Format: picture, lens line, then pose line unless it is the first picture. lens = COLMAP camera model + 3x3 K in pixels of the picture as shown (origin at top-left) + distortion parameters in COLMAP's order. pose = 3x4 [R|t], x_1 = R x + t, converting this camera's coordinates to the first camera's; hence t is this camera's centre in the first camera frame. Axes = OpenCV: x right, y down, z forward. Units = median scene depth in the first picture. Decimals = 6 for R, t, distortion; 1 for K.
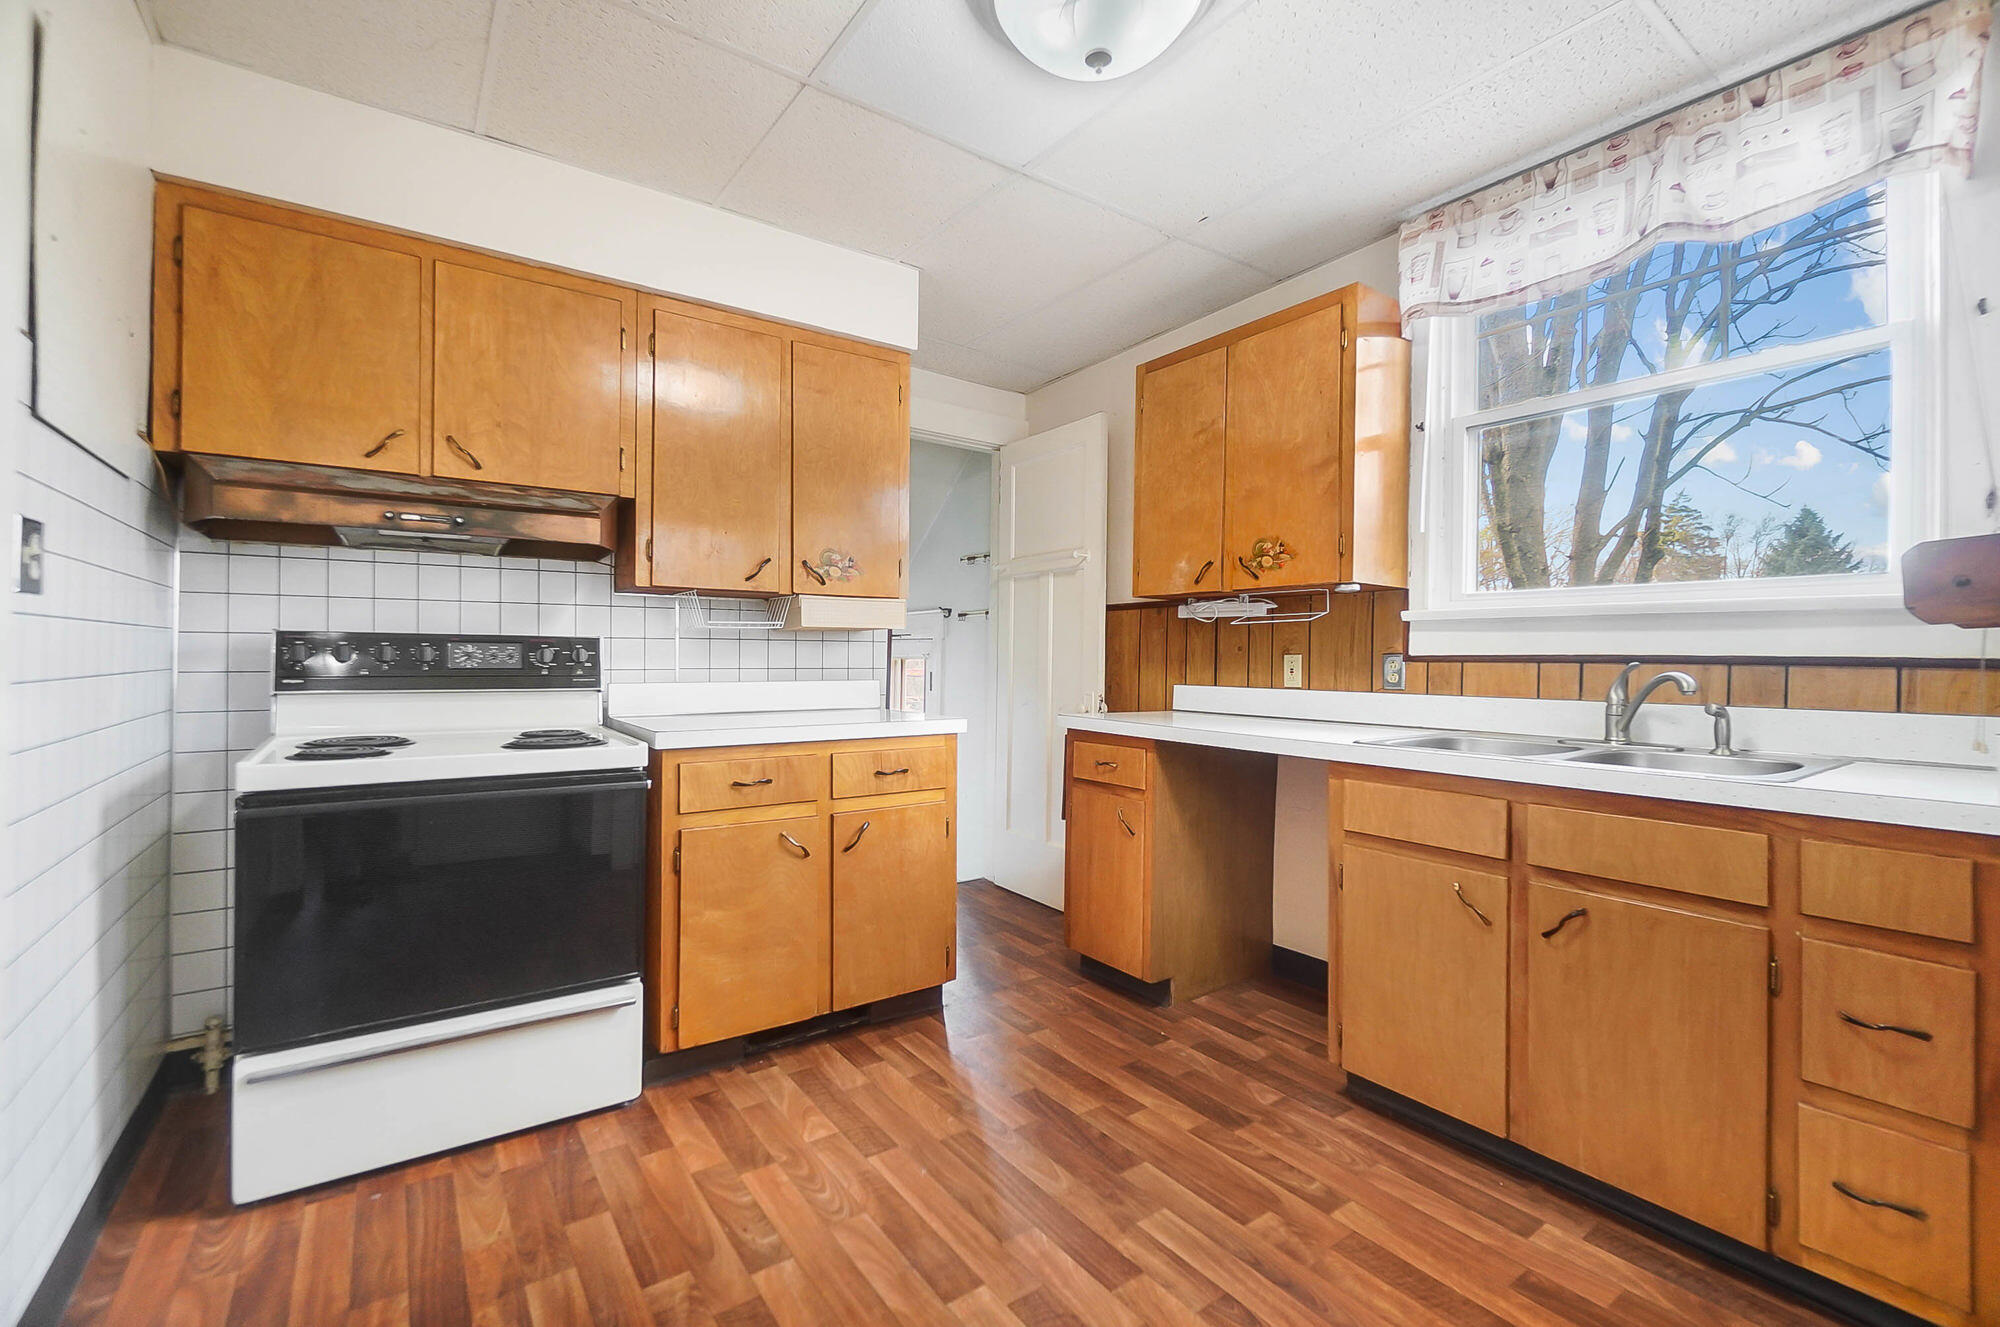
lens RADIAL K [[859.2, 0, 990.9], [0, 859.2, 659.1], [0, 0, 1]] dist [-0.012233, 0.000247]
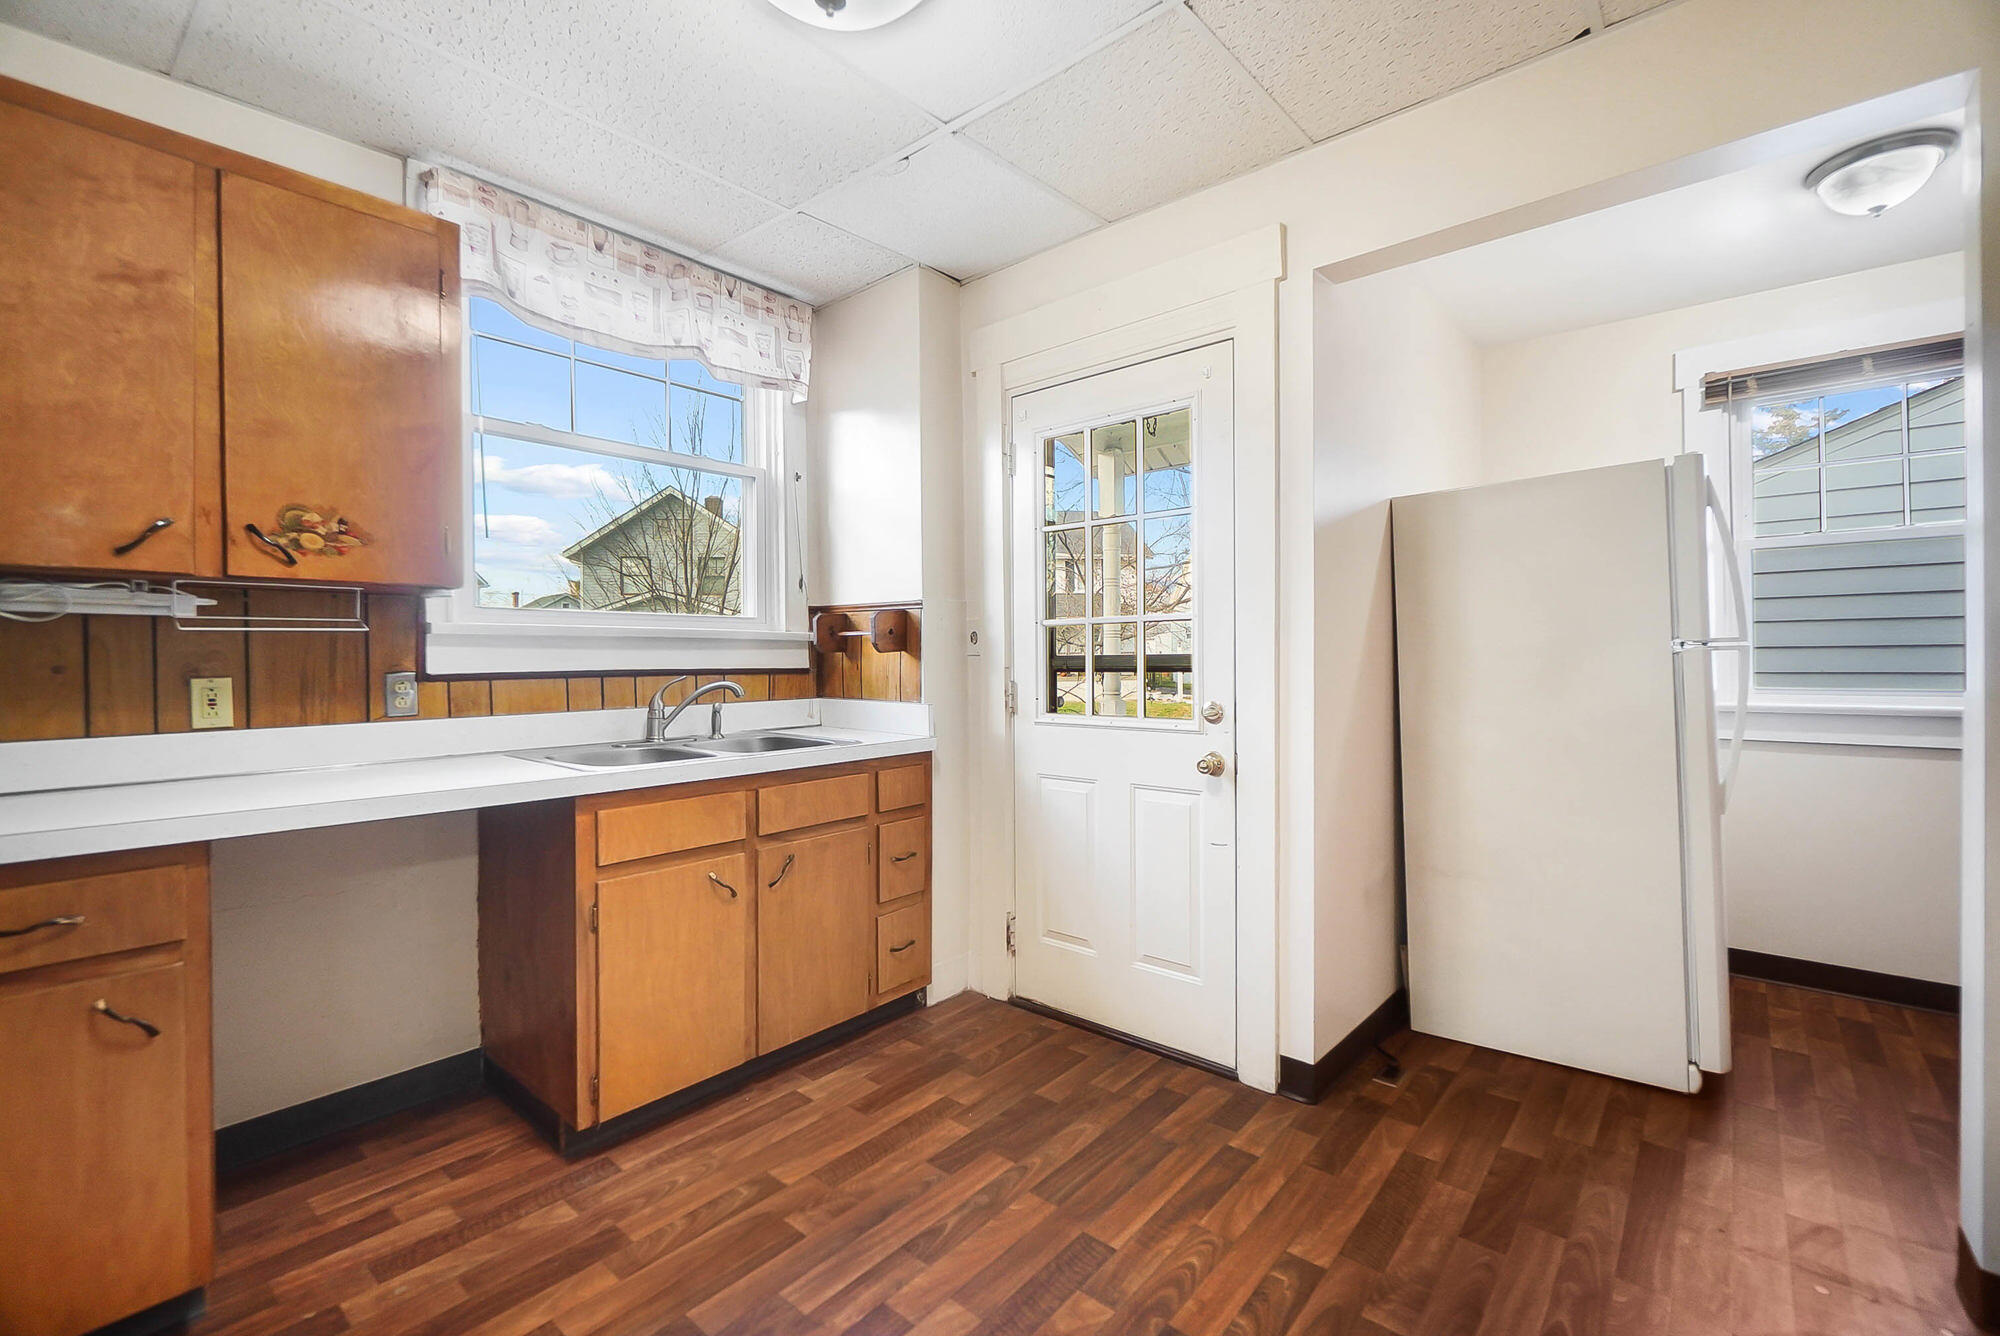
lens RADIAL K [[865.3, 0, 1000.0], [0, 865.3, 668.0], [0, 0, 1]] dist [-0.001973, -0.000554]
pose [[-0.255241, -0.020992, 0.966649, -0.637555], [0.007534, 0.999691, 0.023699, -0.034960], [-0.966848, 0.013331, -0.255004, 0.873634]]
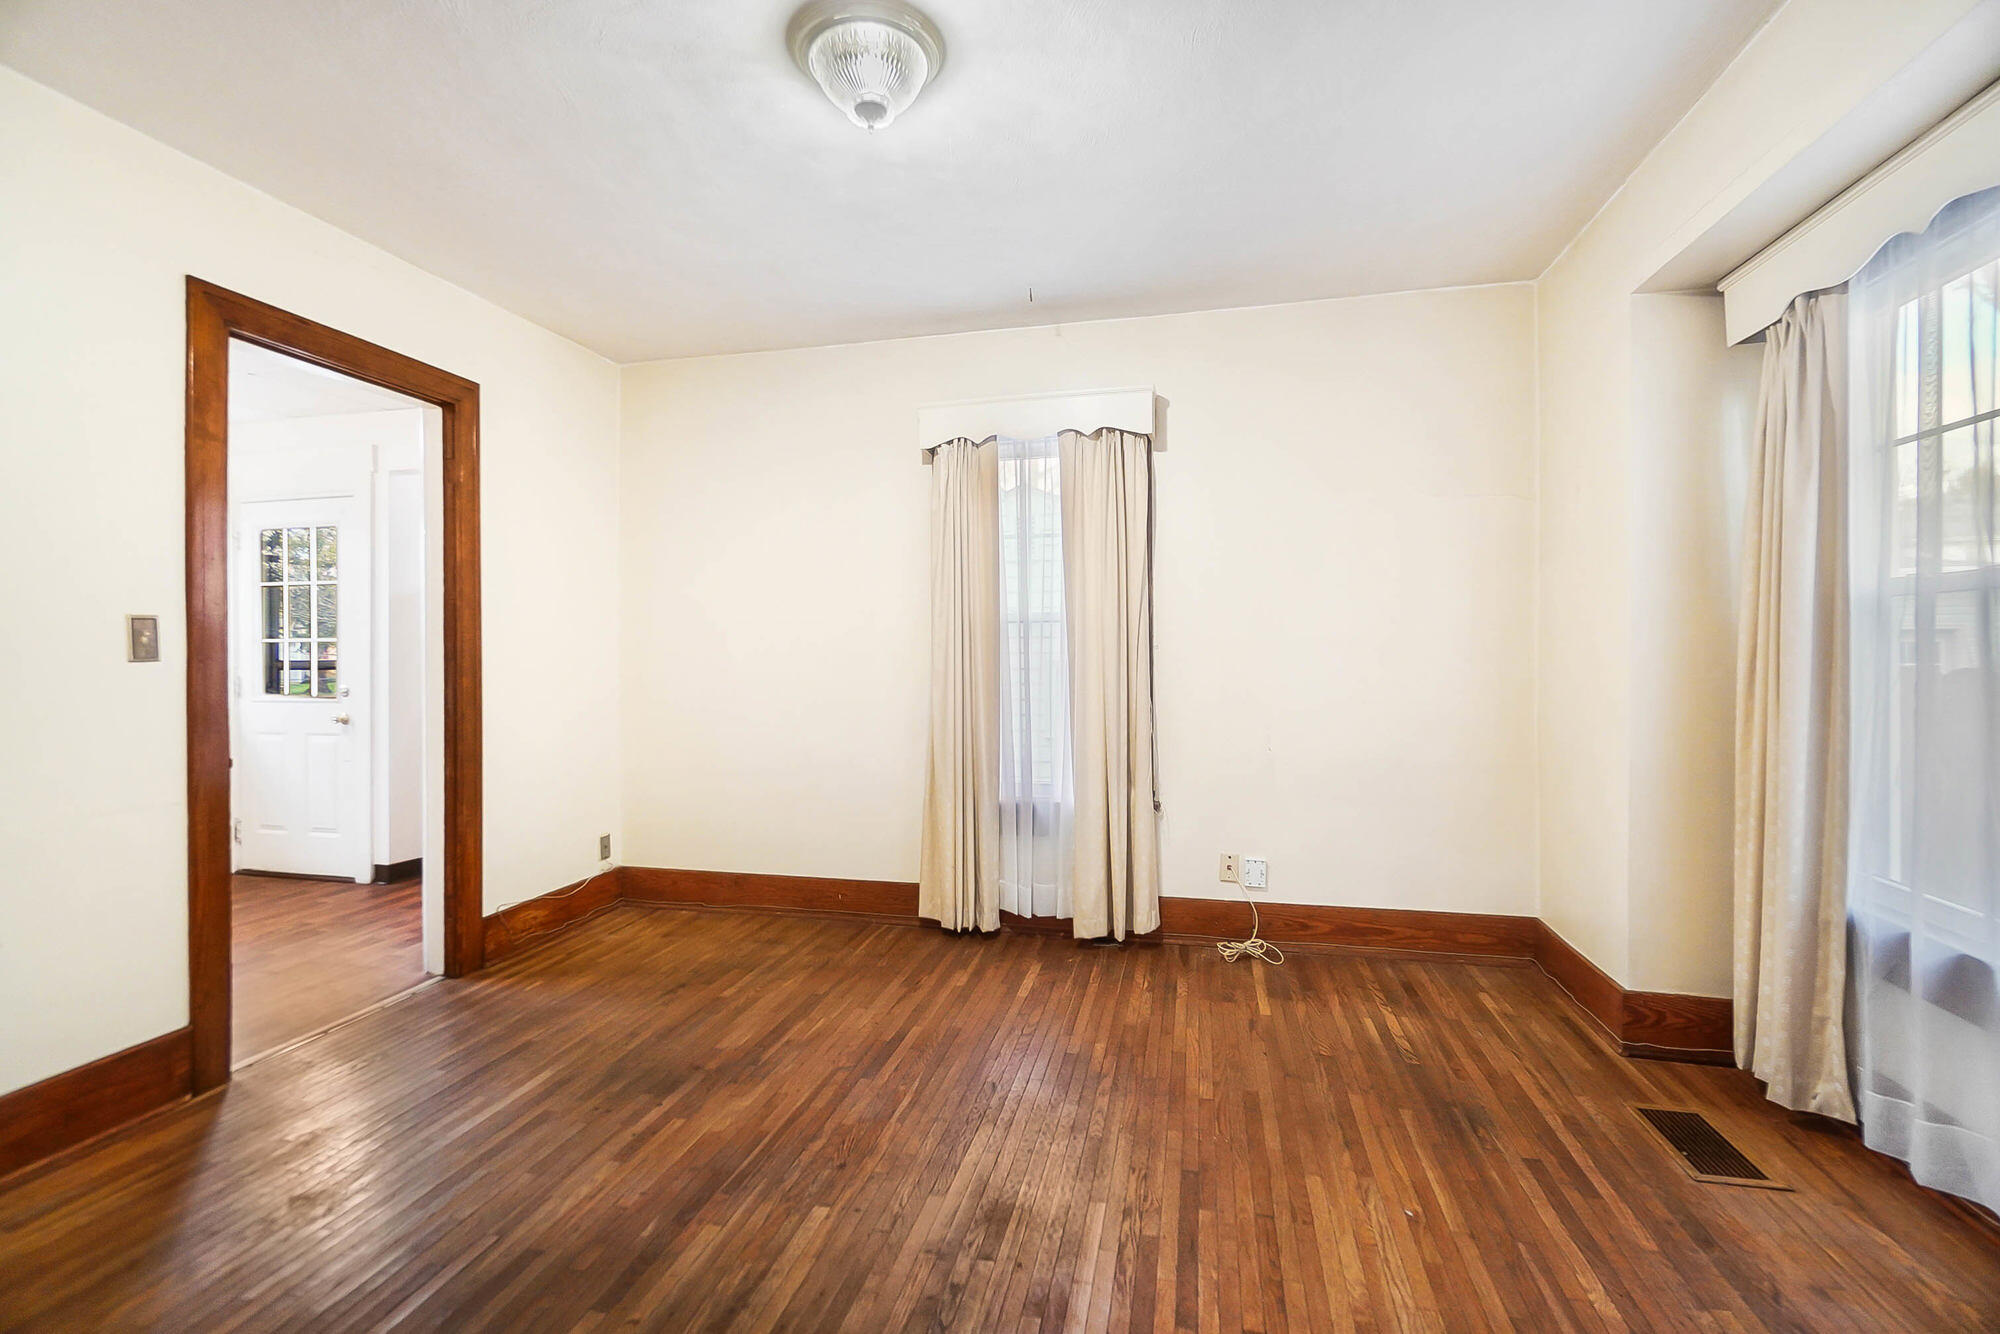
lens RADIAL K [[865.3, 0, 1001.3], [0, 865.3, 659.9], [0, 0, 1]] dist [-0.001610, -0.001281]
pose [[-0.670434, -0.014076, 0.741835, -2.374787], [-0.002628, 0.999859, 0.016597, -0.066236], [-0.741964, 0.009178, -0.670377, 0.524630]]
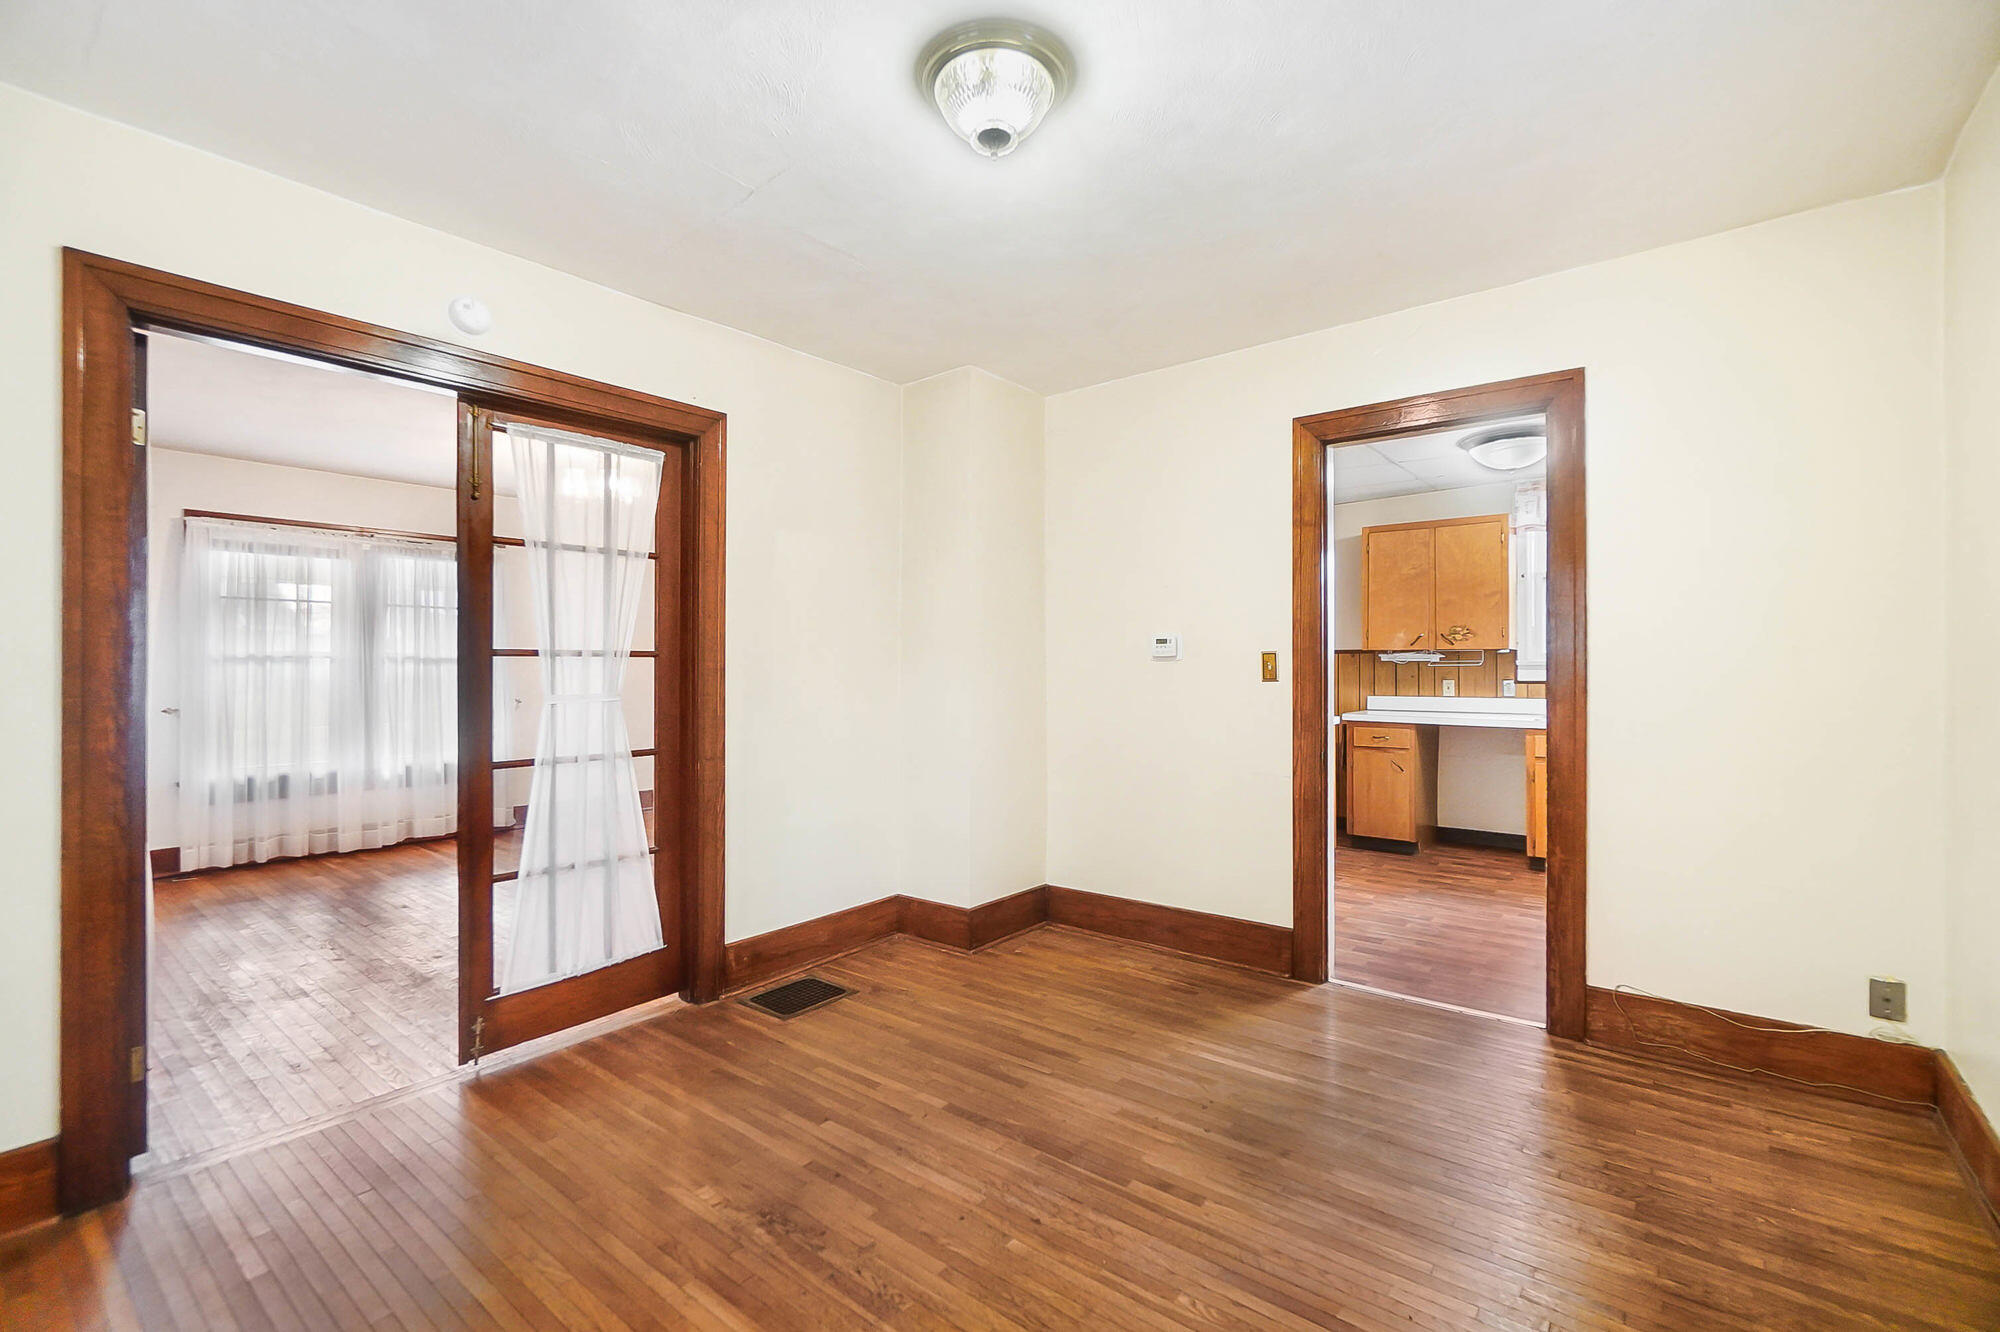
lens RADIAL K [[865.3, 0, 1001.3], [0, 865.3, 658.9], [0, 0, 1]] dist [-0.001610, -0.001281]
pose [[0.960741, -0.011750, 0.277196, -1.796213], [0.013881, 0.999887, -0.005730, -0.085073], [-0.277098, 0.009353, 0.960796, -0.967514]]
